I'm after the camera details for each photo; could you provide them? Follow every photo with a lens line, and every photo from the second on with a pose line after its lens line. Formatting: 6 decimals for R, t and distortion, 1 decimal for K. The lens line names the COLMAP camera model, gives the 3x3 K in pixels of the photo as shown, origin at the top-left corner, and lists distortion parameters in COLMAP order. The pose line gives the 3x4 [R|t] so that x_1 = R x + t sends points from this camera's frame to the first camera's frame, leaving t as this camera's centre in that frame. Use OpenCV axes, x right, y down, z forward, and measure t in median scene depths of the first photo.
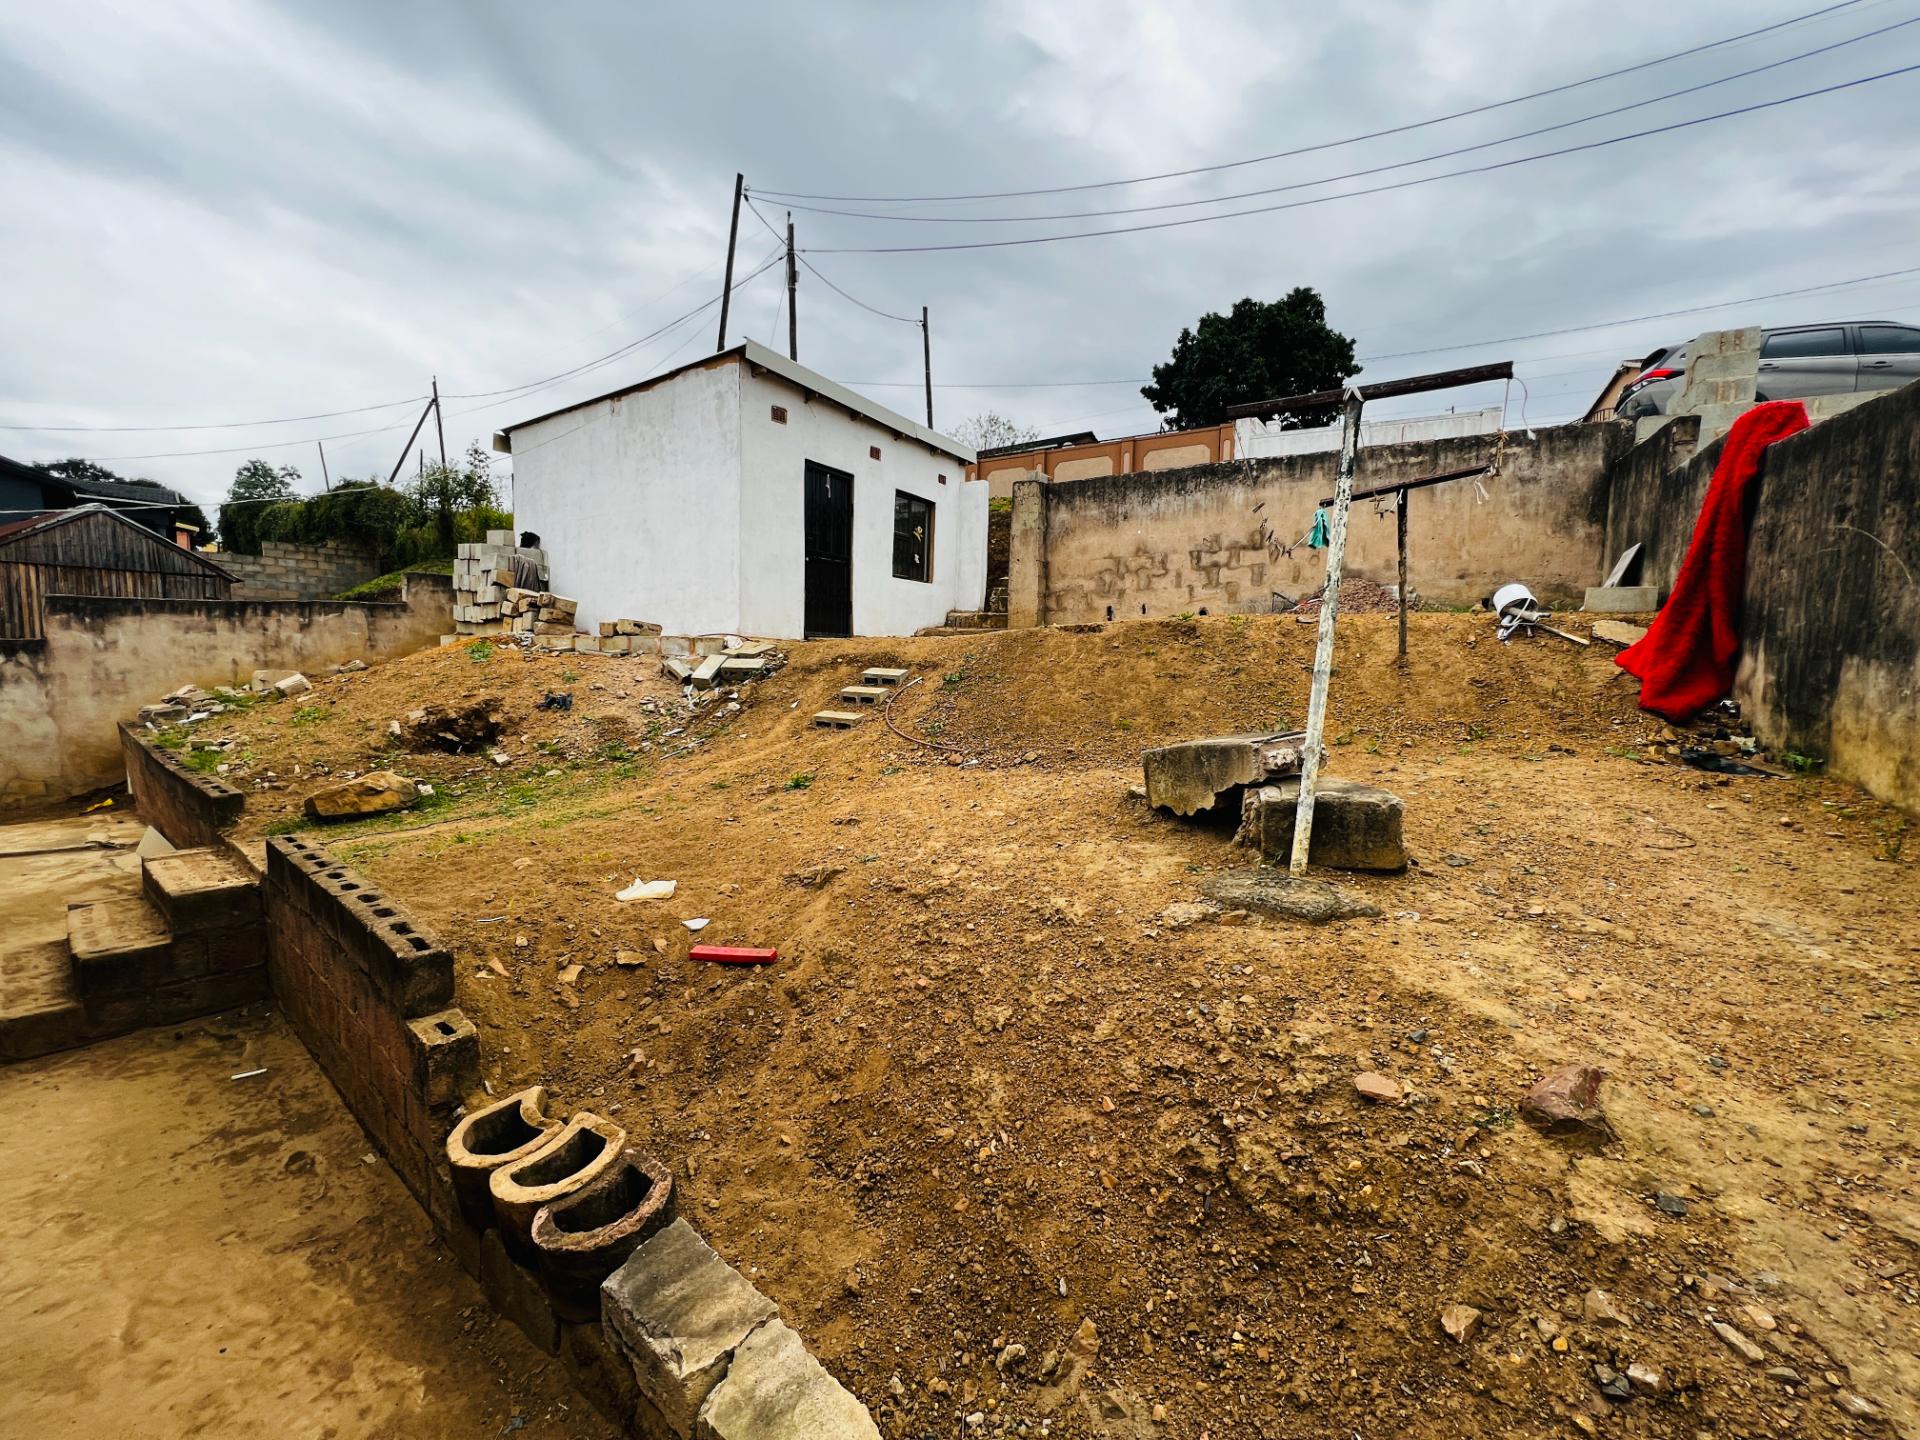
lens RADIAL K [[766.3, 0, 957.4], [0, 766.3, 718.7], [0, 0, 1]] dist [-0.001536, 0.000262]
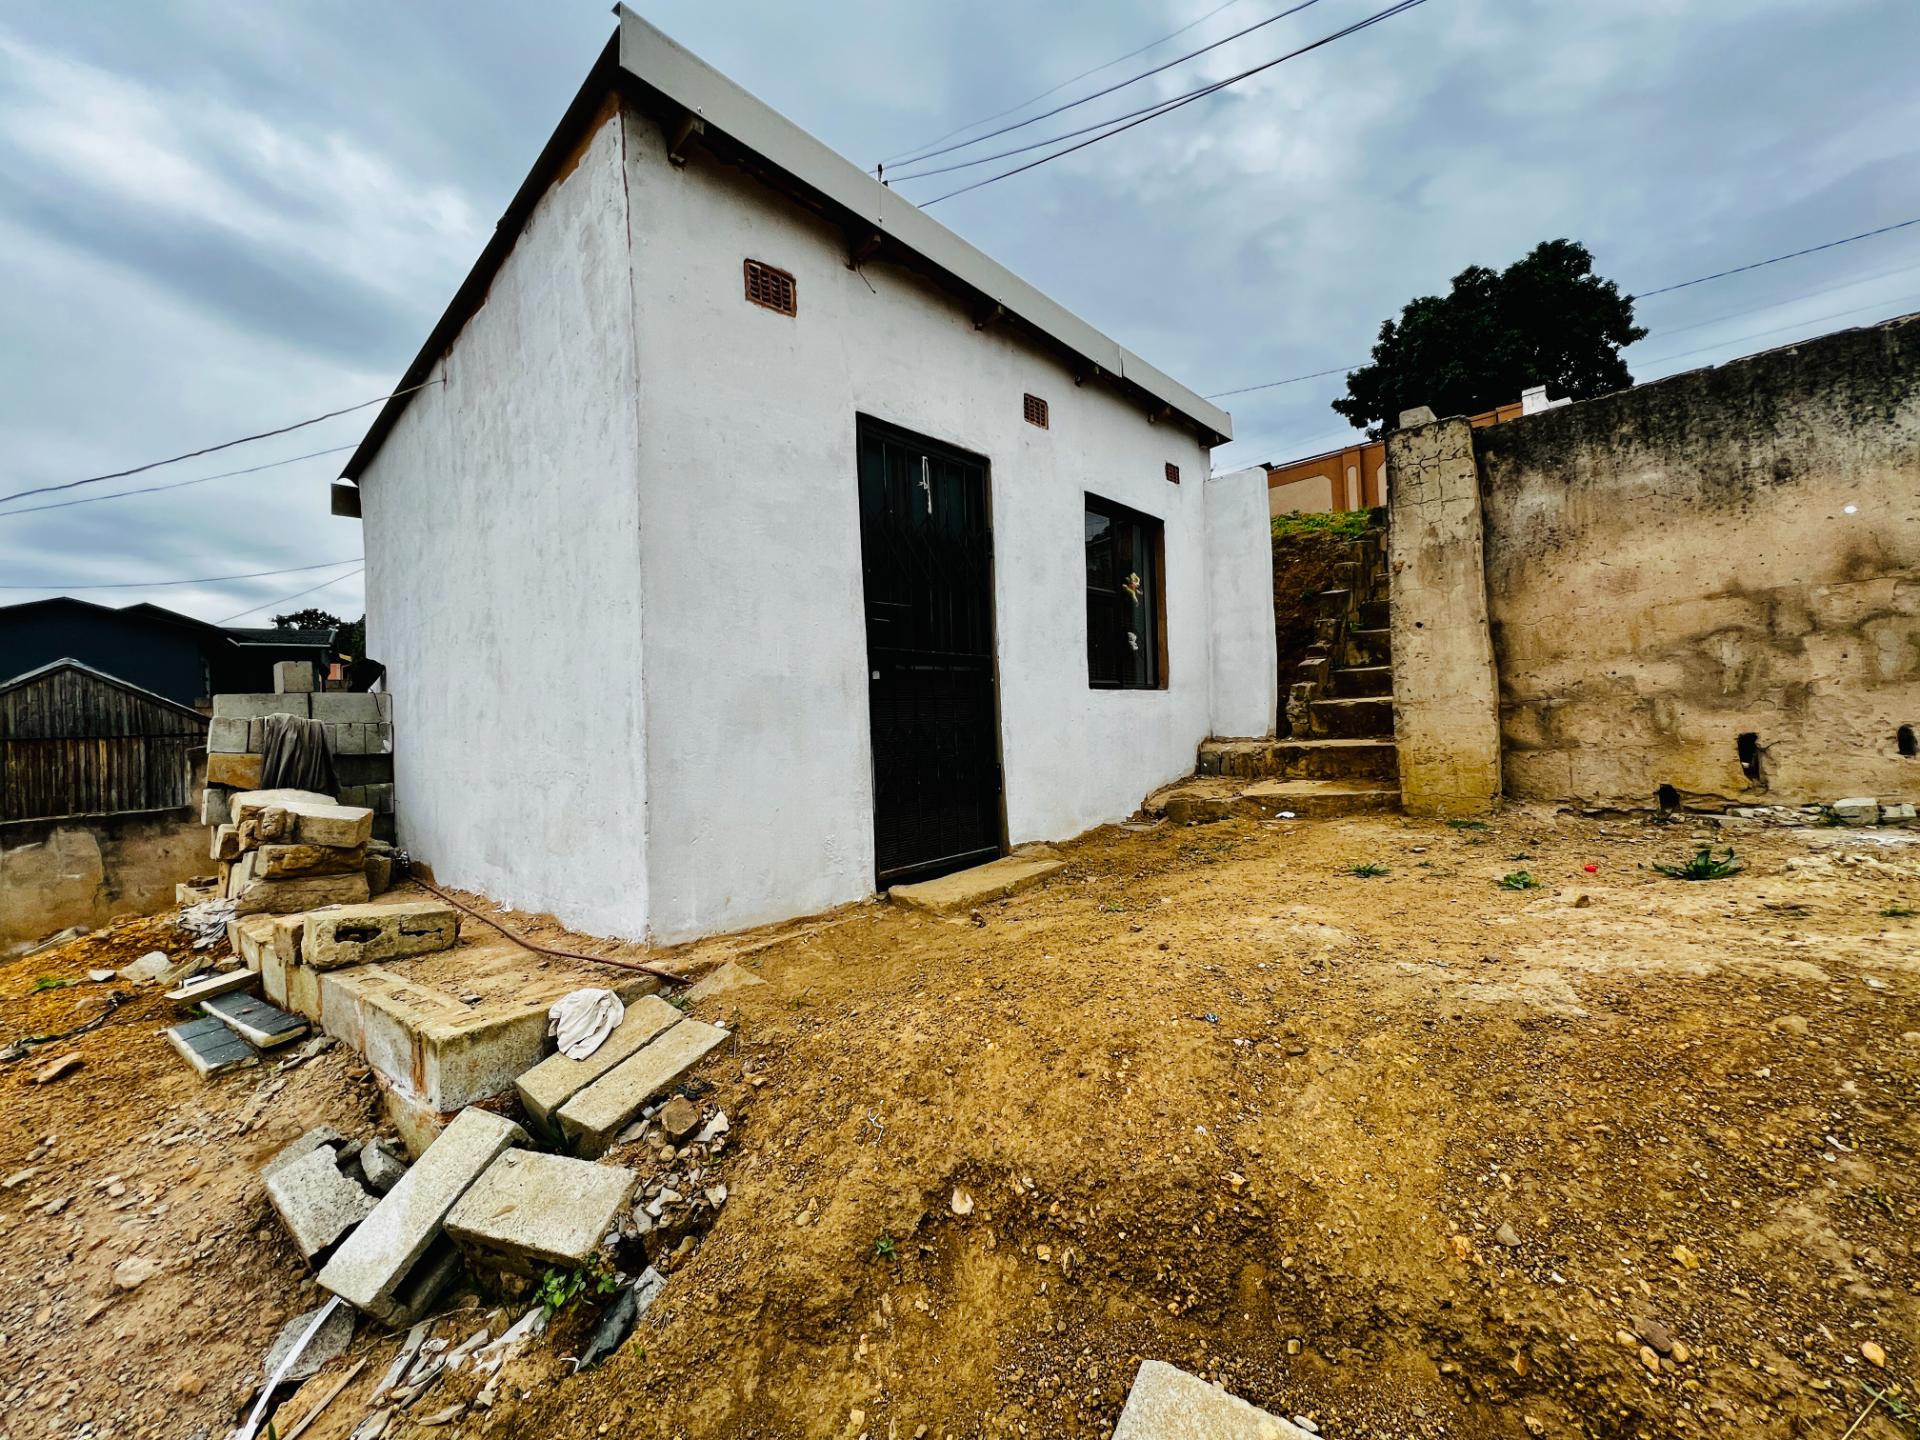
lens RADIAL K [[766.3, 0, 957.4], [0, 766.3, 718.7], [0, 0, 1]] dist [-0.001536, 0.000262]
pose [[0.979218, -0.068183, -0.191008, -0.078956], [0.050375, 0.994049, -0.096588, -0.134619], [0.196456, 0.084959, 0.976825, 0.580544]]
